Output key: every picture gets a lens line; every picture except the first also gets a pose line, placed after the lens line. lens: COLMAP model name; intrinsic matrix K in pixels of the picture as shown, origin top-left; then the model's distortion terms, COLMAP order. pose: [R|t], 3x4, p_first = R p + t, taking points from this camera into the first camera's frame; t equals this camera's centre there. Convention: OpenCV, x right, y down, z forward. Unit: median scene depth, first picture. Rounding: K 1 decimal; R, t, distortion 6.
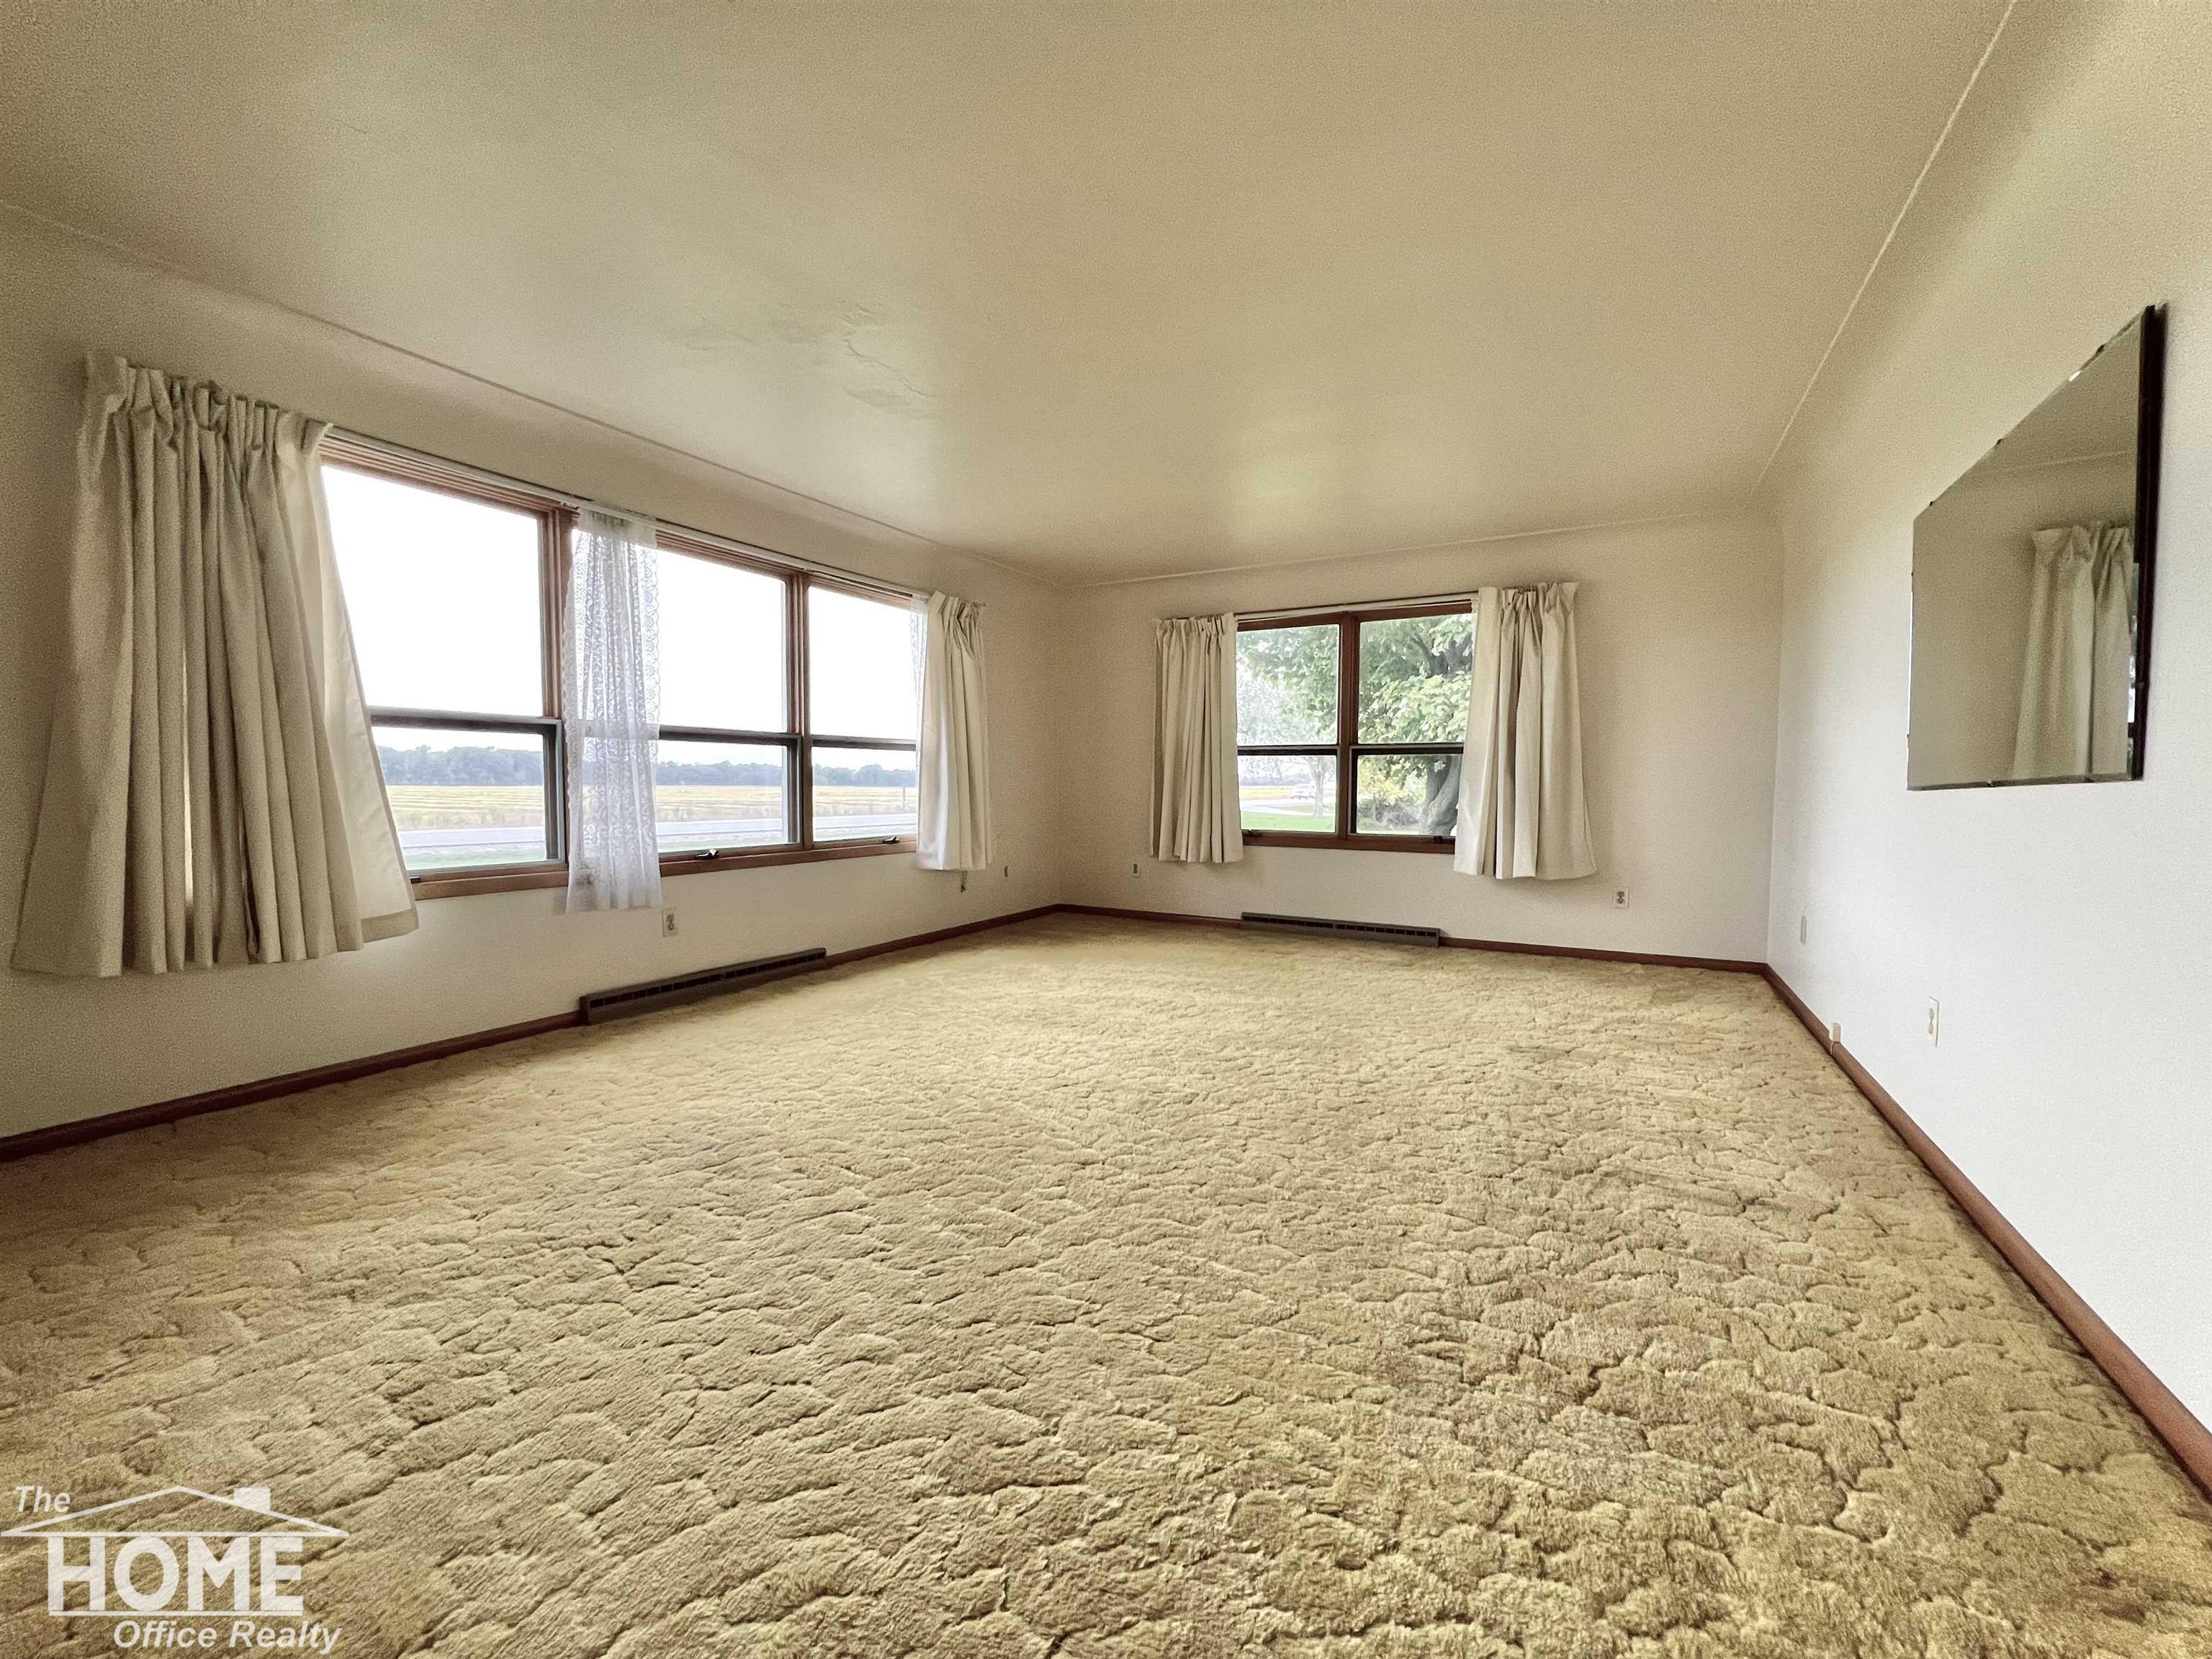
lens RADIAL K [[879.8, 0, 1121.3], [0, 879.8, 824.4], [0, 0, 1]] dist [-0.003505, 0.000679]
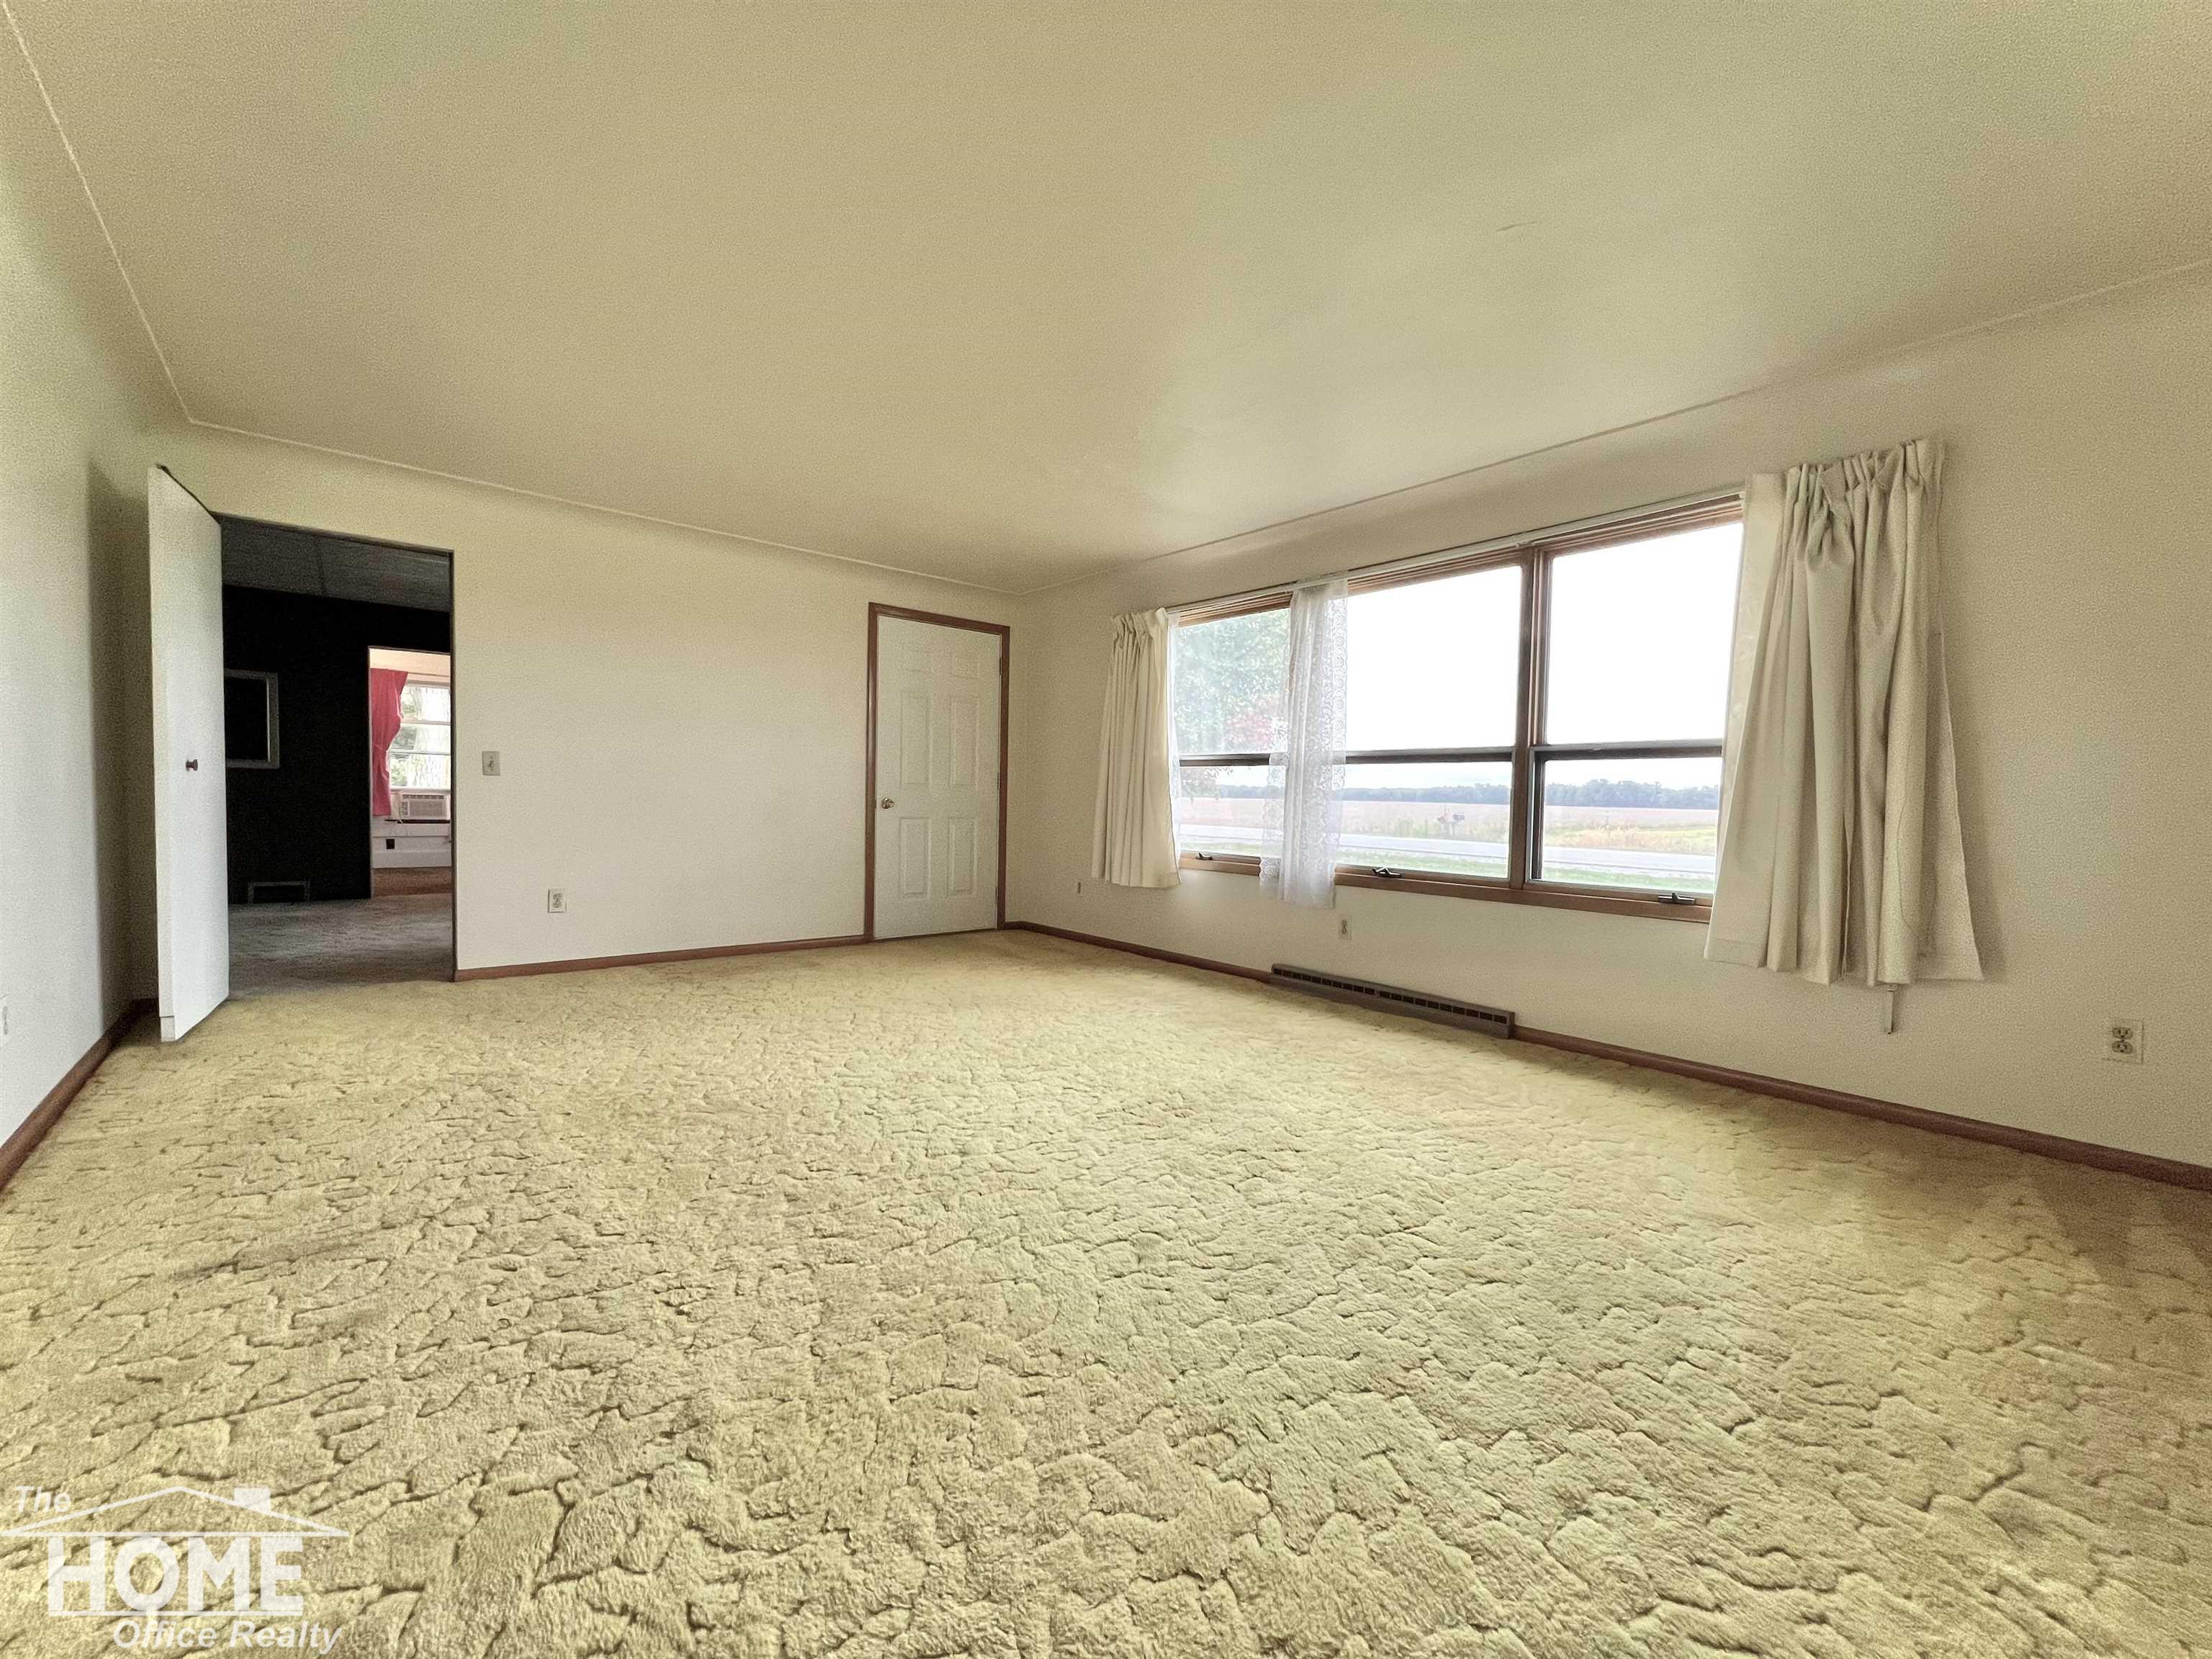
lens RADIAL K [[879.8, 0, 1124.9], [0, 879.8, 823.9], [0, 0, 1]] dist [-0.003505, 0.000679]
pose [[-0.341947, 0.022970, -0.939438, 0.528658], [-0.061951, 0.996975, 0.046927, -0.046083], [0.937675, 0.074245, -0.339490, 0.932365]]
